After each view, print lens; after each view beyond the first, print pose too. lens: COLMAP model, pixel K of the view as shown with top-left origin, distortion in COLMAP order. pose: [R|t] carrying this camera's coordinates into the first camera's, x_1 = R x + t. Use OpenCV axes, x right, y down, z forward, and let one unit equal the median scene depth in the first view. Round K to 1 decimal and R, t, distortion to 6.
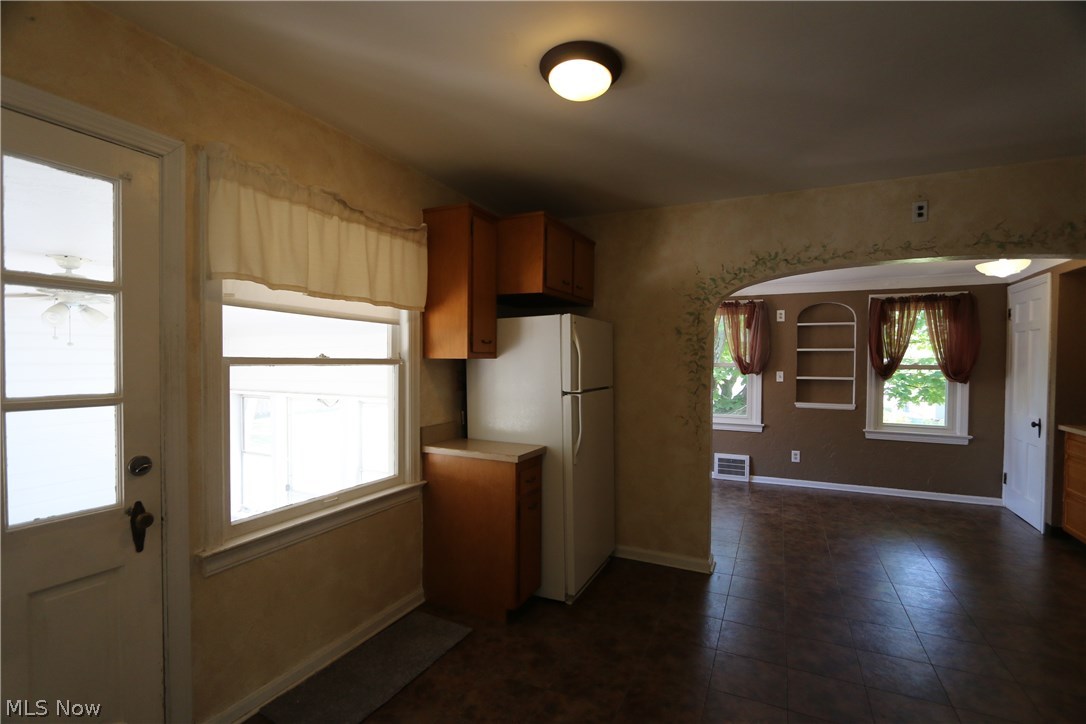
lens RADIAL K [[495.0, 0, 548.1], [0, 495.0, 369.2], [0, 0, 1]] dist [-0.008448, -0.000952]
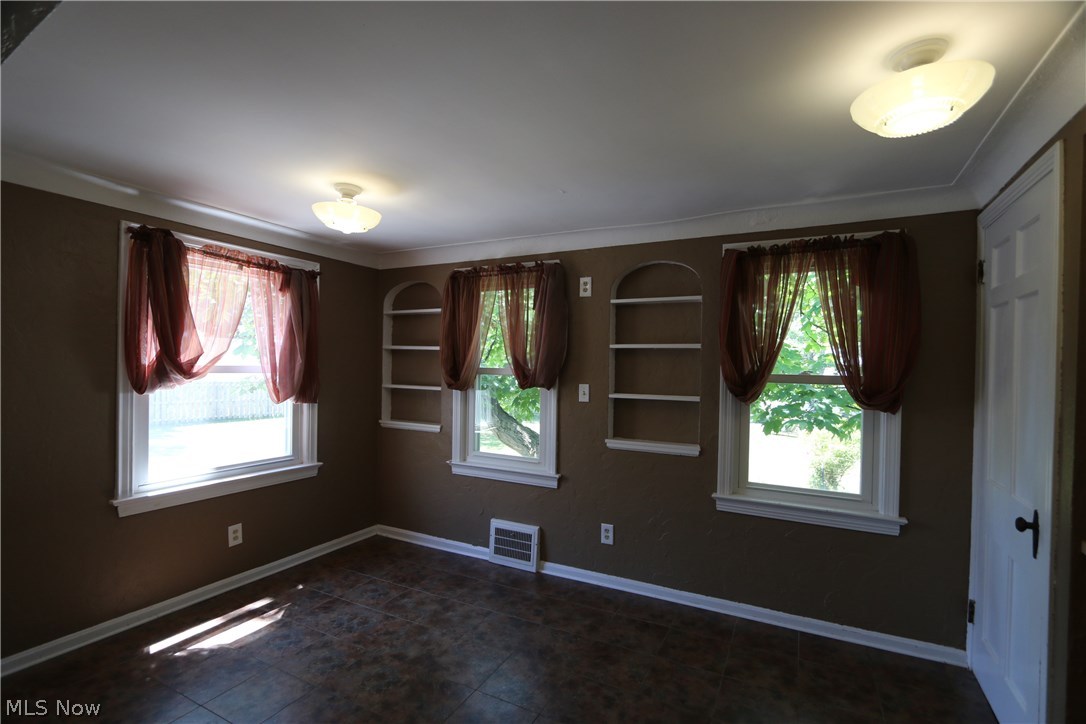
lens RADIAL K [[495.0, 0, 548.1], [0, 495.0, 369.2], [0, 0, 1]] dist [-0.008448, -0.000952]
pose [[0.999323, 0.010537, -0.035251, 0.492043], [-0.010909, 0.999887, -0.010377, -0.006770], [0.035137, 0.010755, 0.999325, 0.465322]]
